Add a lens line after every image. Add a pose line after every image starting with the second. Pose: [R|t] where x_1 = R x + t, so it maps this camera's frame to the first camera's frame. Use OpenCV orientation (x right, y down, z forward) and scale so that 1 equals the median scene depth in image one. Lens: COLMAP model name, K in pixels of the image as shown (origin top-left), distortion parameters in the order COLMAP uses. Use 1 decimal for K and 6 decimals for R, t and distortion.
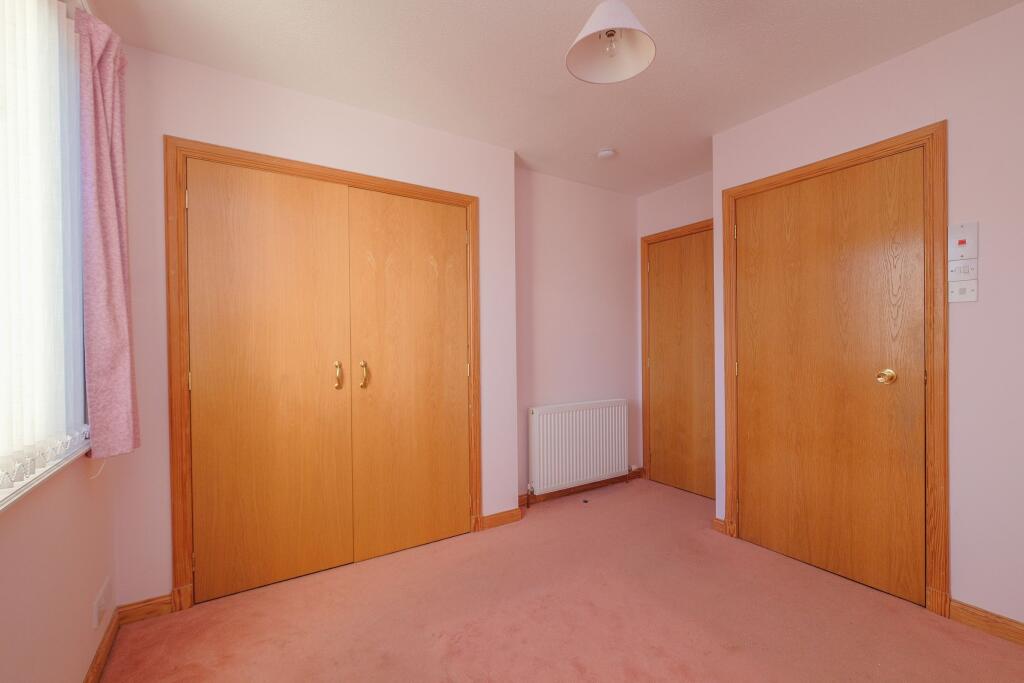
lens RADIAL K [[446.3, 0, 514.4], [0, 446.3, 351.4], [0, 0, 1]] dist [-0.003062, -0.000184]
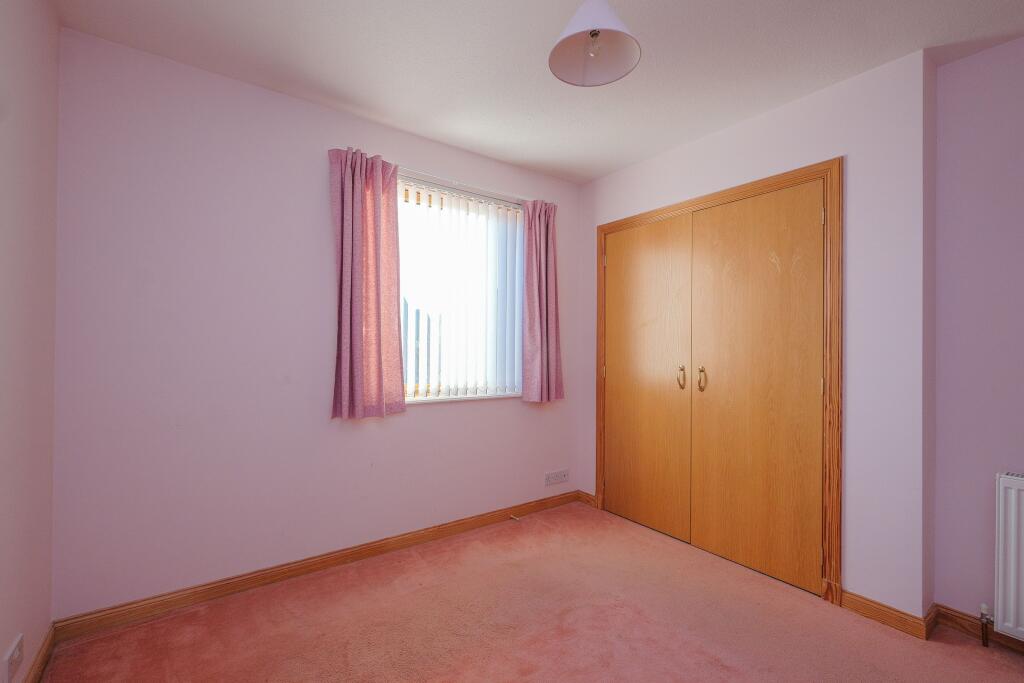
lens RADIAL K [[446.3, 0, 512.6], [0, 446.3, 345.6], [0, 0, 1]] dist [-0.003062, -0.000184]
pose [[0.058902, 0.007575, -0.998235, 0.862686], [-0.013501, 0.999886, 0.006791, -0.036175], [0.998172, 0.013077, 0.058998, 0.558704]]
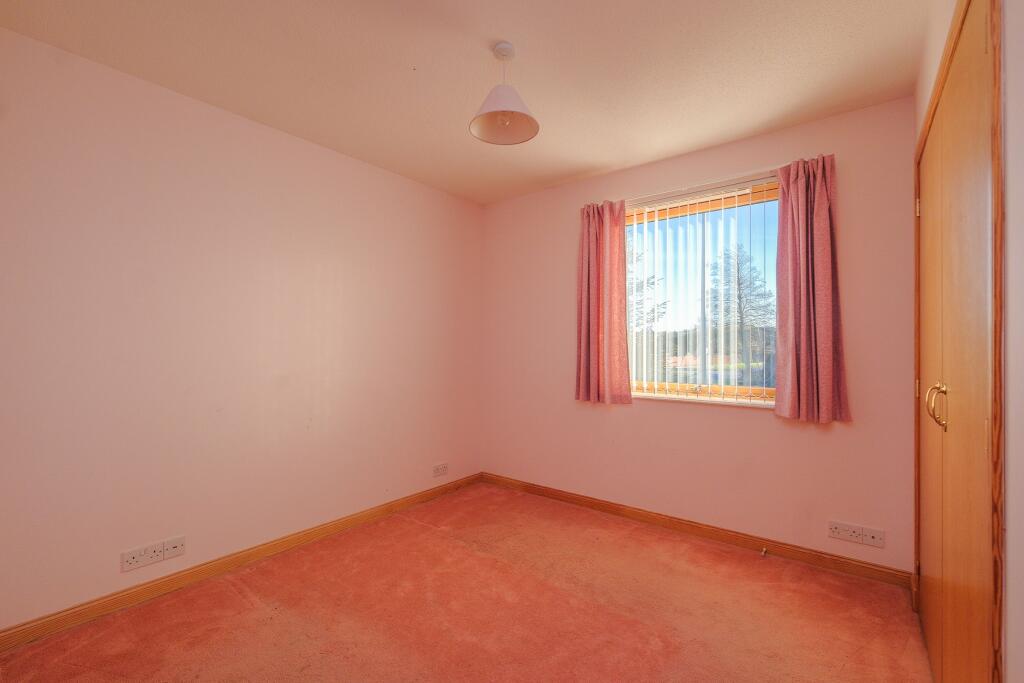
lens RADIAL K [[446.3, 0, 514.4], [0, 446.3, 338.1], [0, 0, 1]] dist [-0.003062, -0.000184]
pose [[-0.945807, 0.009526, -0.324589, 0.446006], [0.012150, 0.999908, -0.006058, -0.051861], [0.324501, -0.009673, -0.945836, 1.613794]]
